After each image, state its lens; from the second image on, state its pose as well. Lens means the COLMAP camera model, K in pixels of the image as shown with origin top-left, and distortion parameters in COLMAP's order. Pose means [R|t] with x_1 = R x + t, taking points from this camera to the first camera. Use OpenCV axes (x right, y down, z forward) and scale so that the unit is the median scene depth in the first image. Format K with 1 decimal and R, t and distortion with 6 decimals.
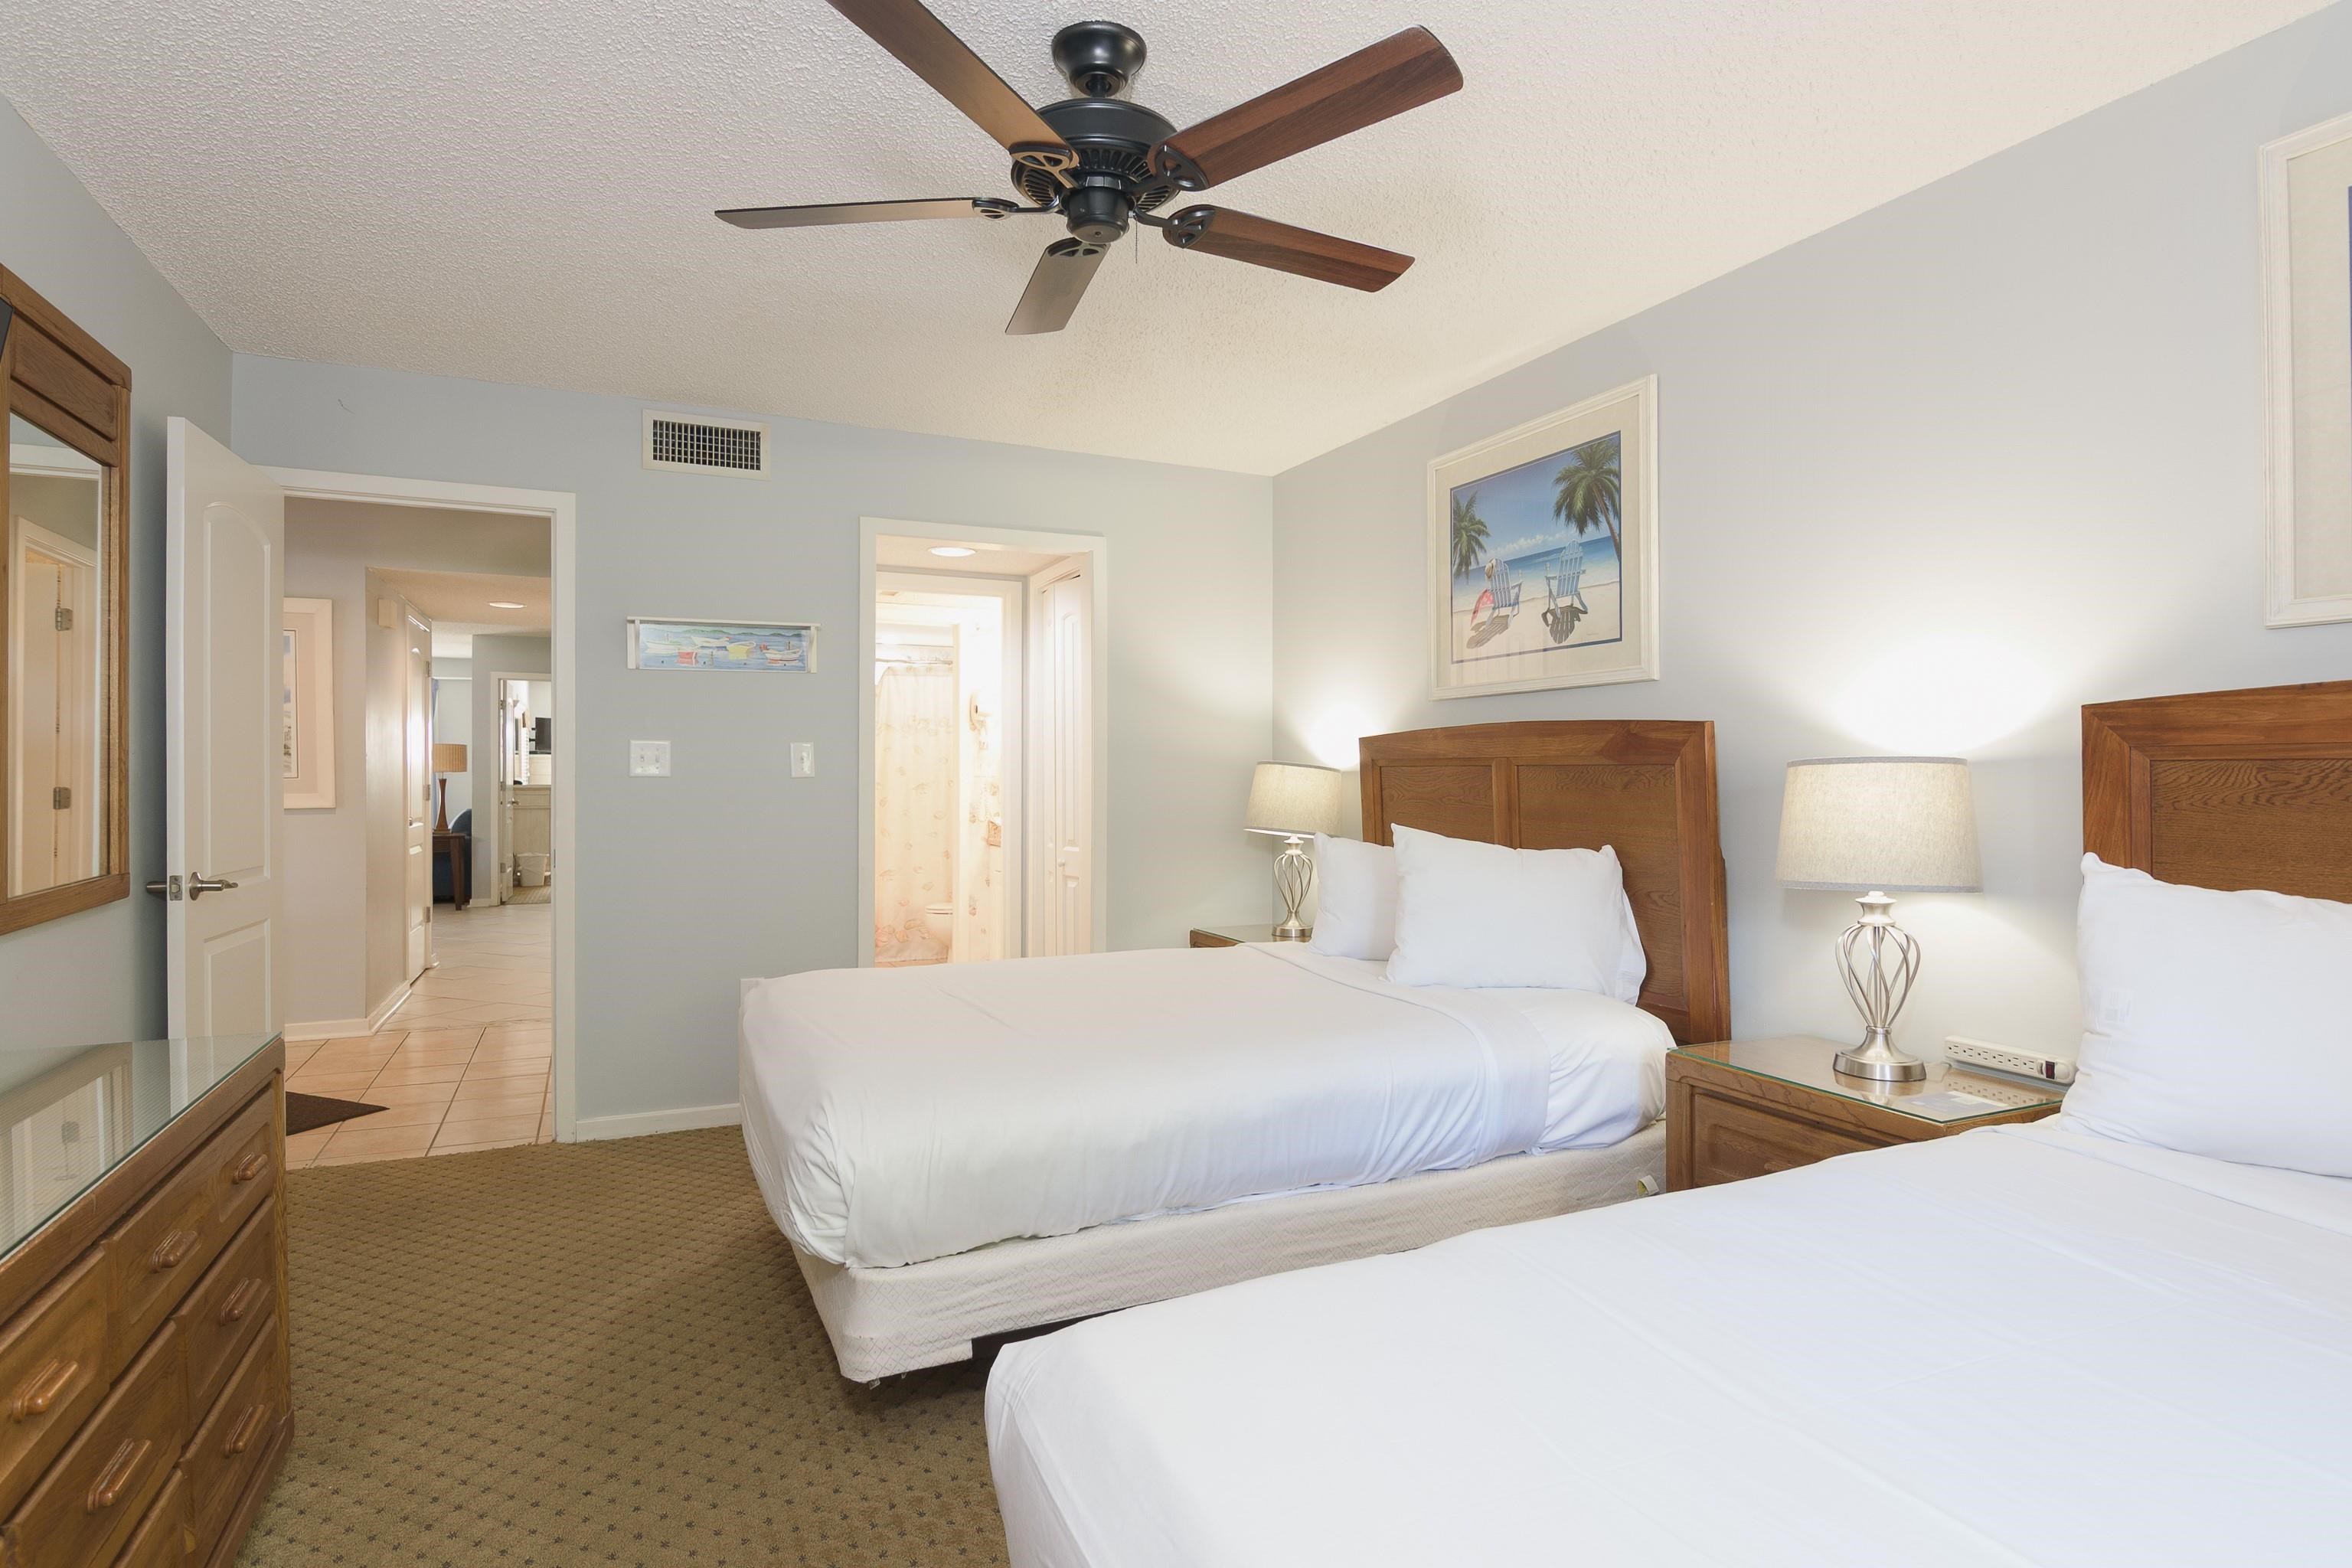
lens RADIAL K [[1202.7, 0, 1185.0], [0, 1202.7, 777.4], [0, 0, 1]] dist [-0.000438, -0.005450]
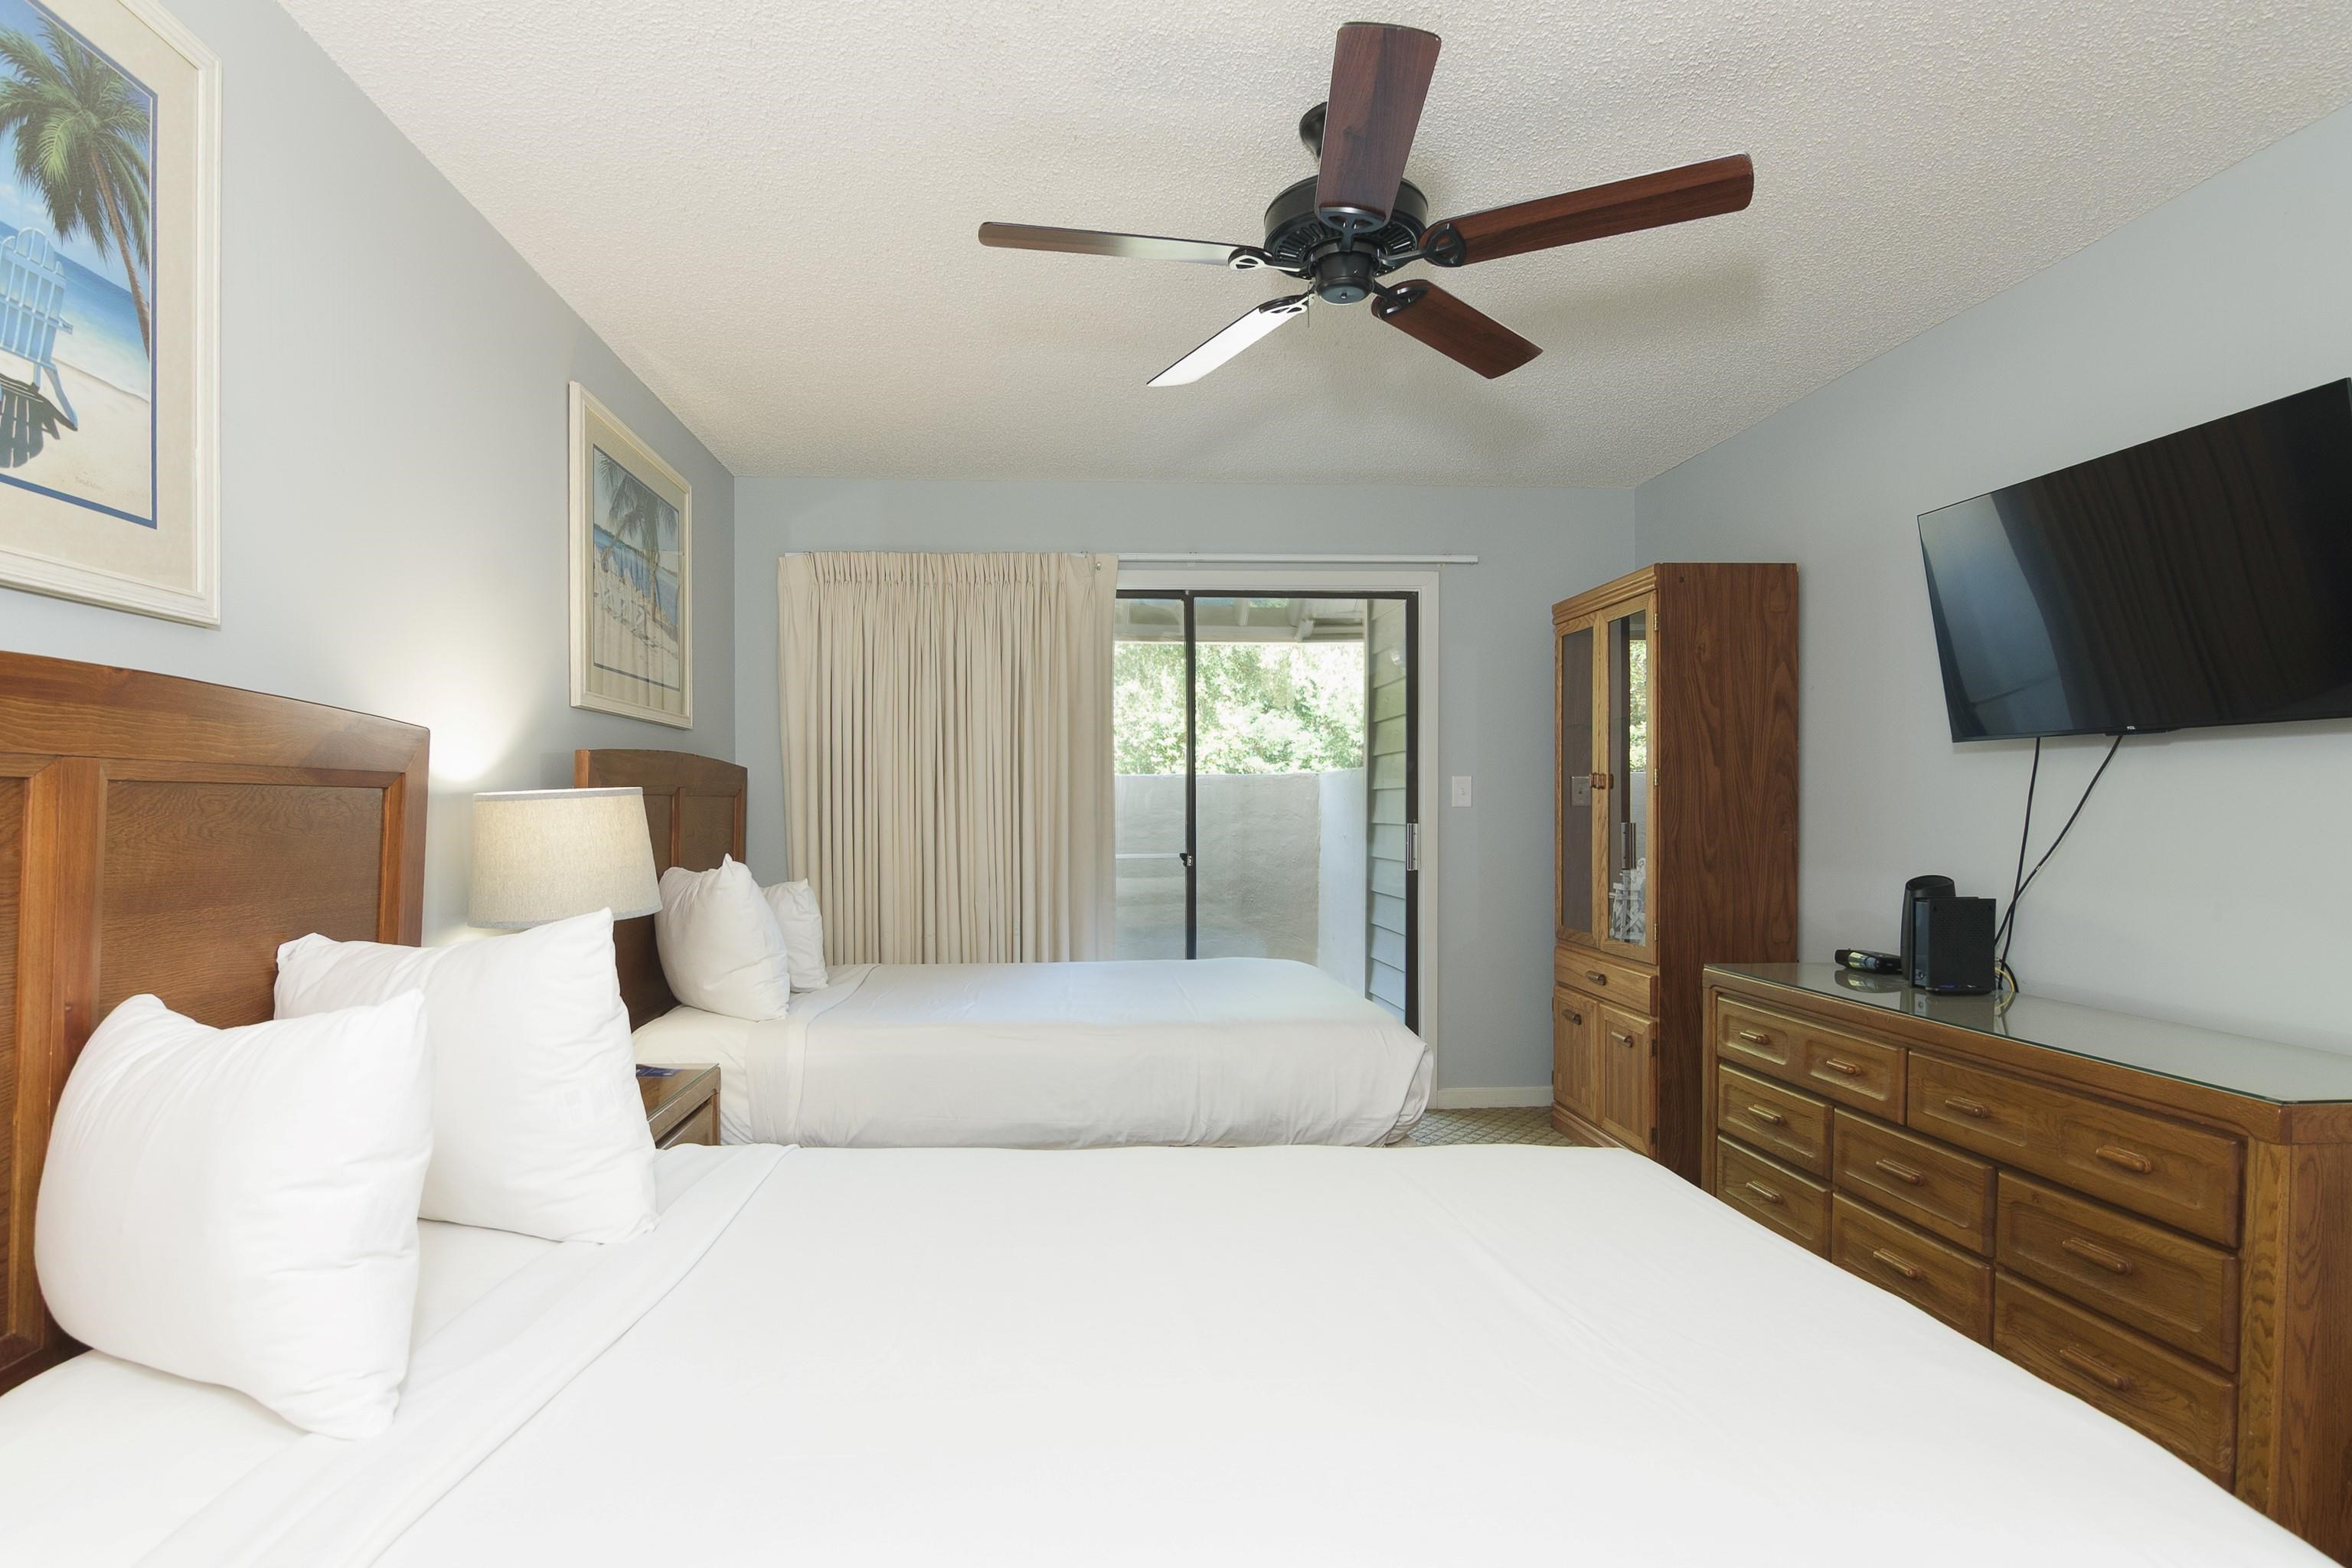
lens RADIAL K [[1202.7, 0, 1175.0], [0, 1202.7, 804.3], [0, 0, 1]] dist [-0.000438, -0.005450]
pose [[-0.940232, 0.004963, 0.340498, -0.178436], [0.007379, 0.999956, 0.005801, -0.002195], [-0.340455, 0.007966, -0.940227, 1.260131]]
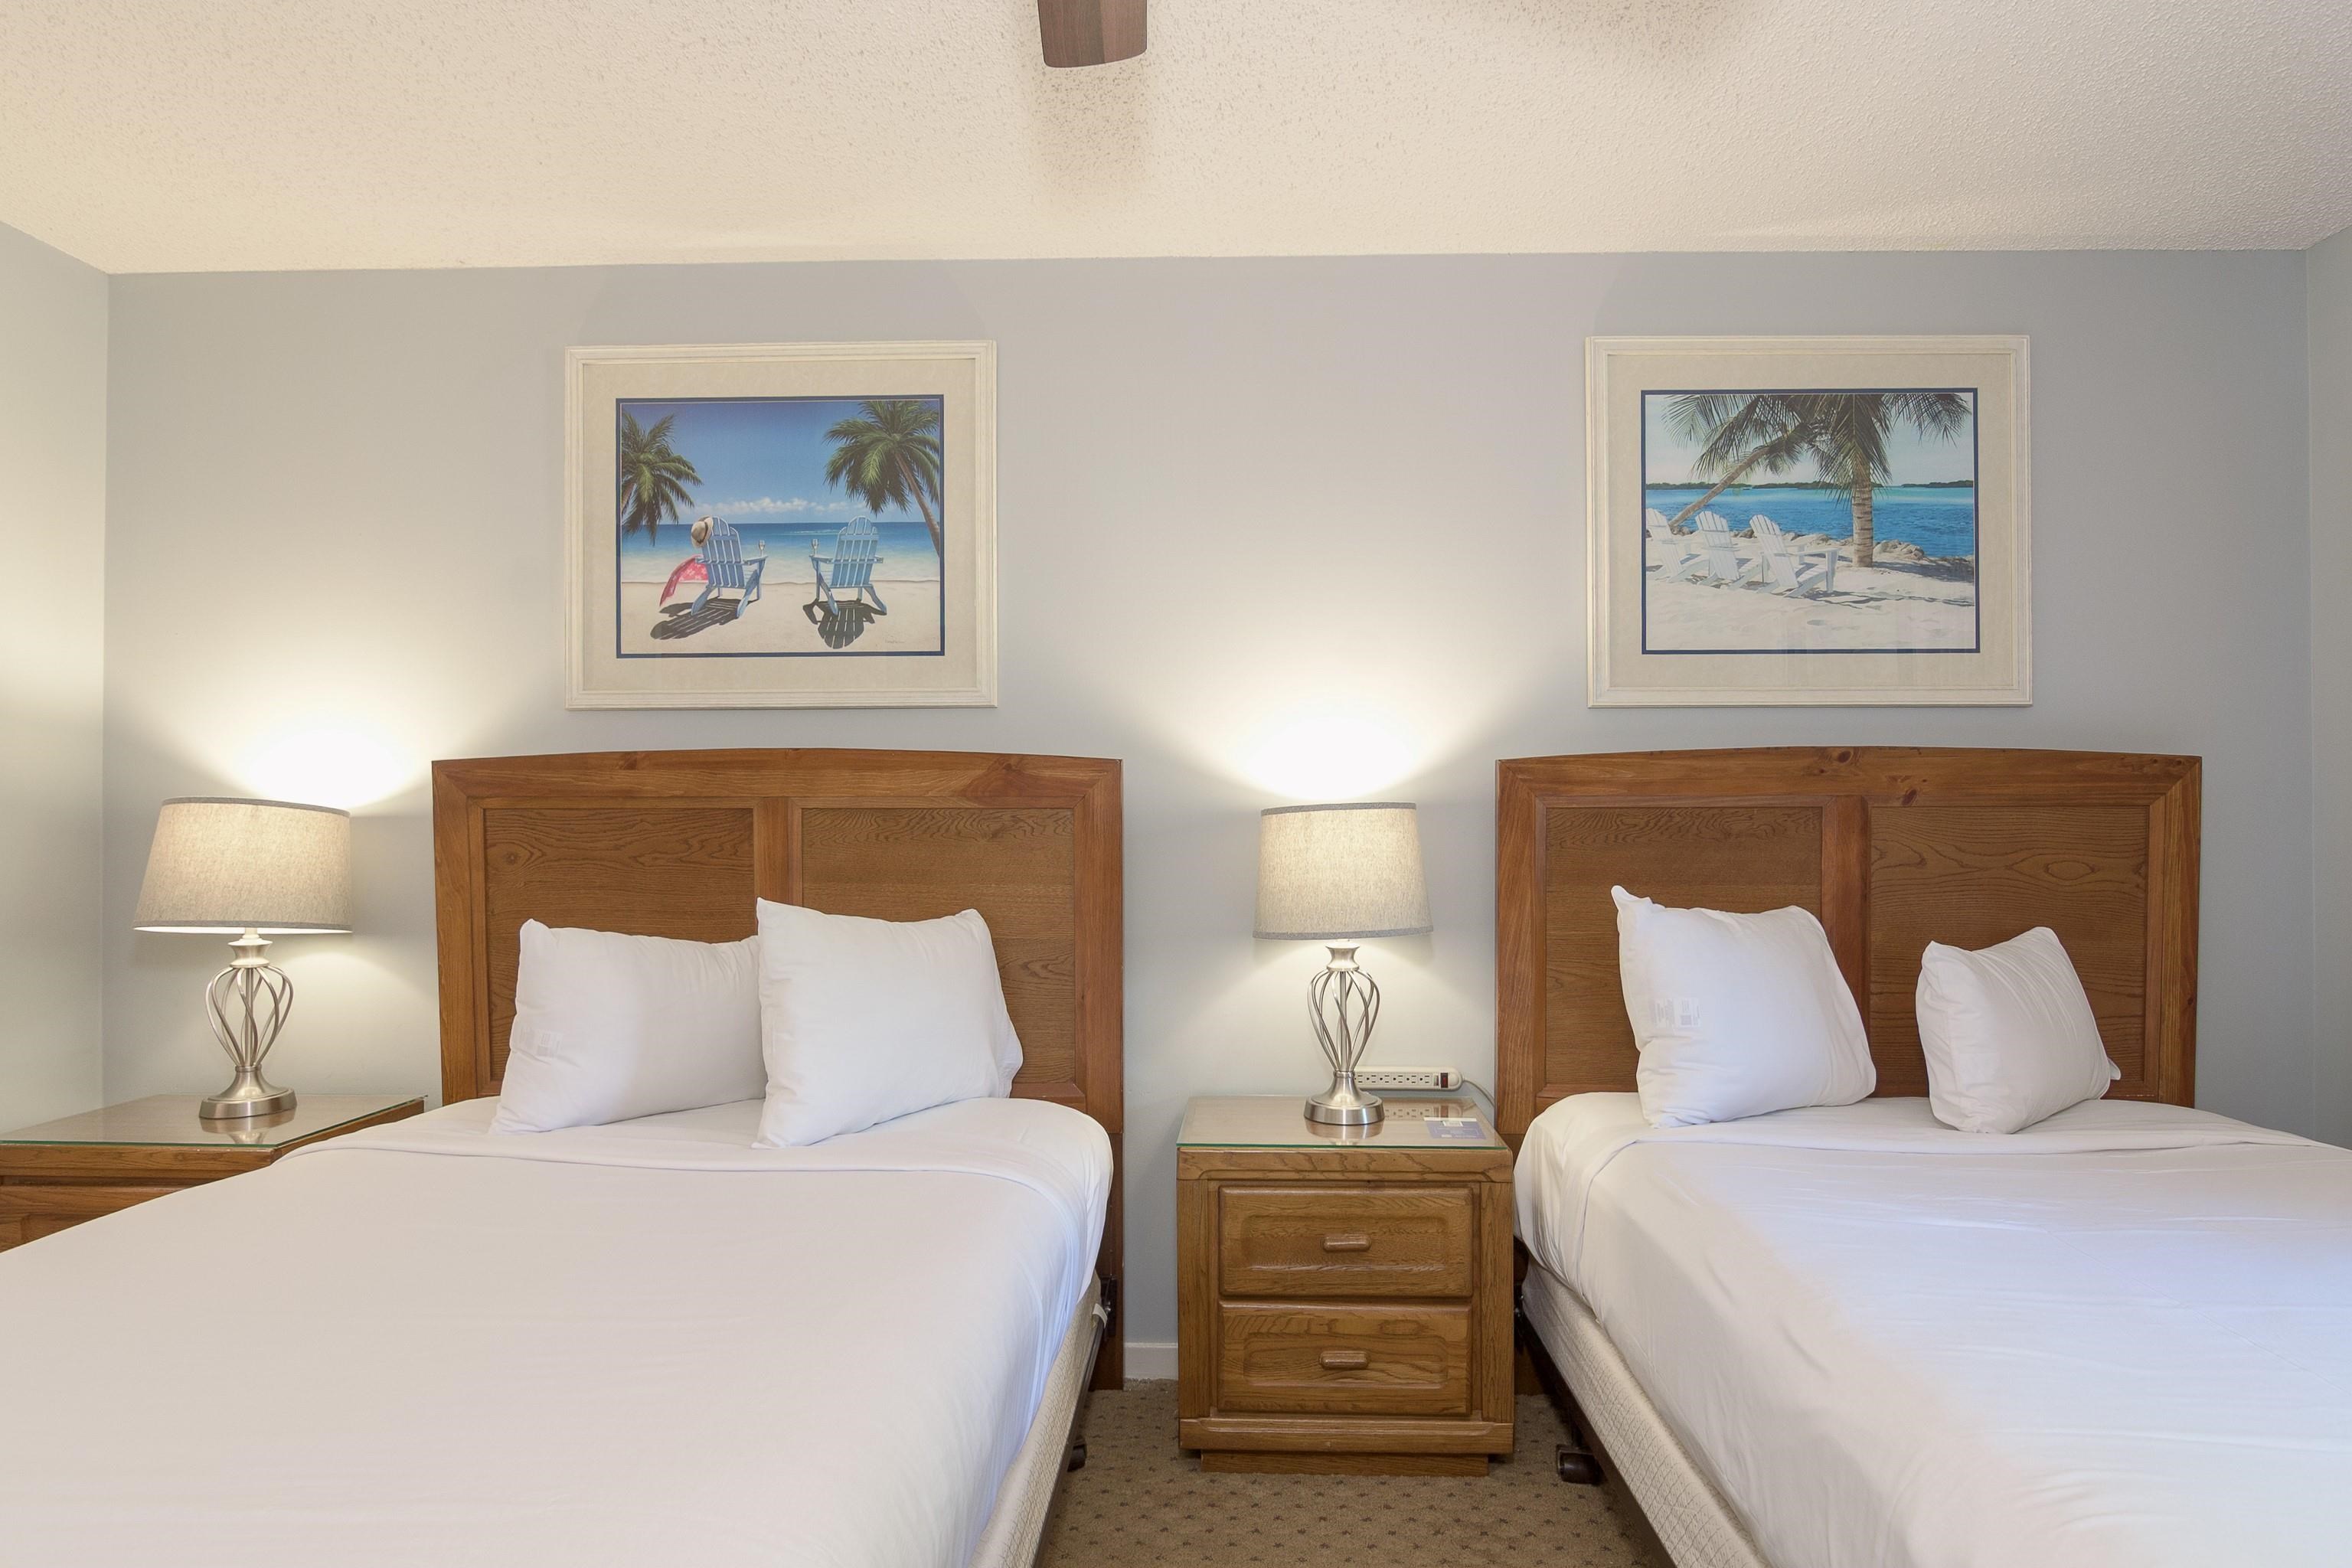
lens RADIAL K [[1202.7, 0, 1205.8], [0, 1202.7, 814.8], [0, 0, 1]] dist [-0.000438, -0.005450]
pose [[0.449251, 0.008028, 0.893370, -0.266289], [0.004492, 0.999927, -0.011245, 0.003130], [-0.893395, 0.009065, 0.449182, 0.461881]]
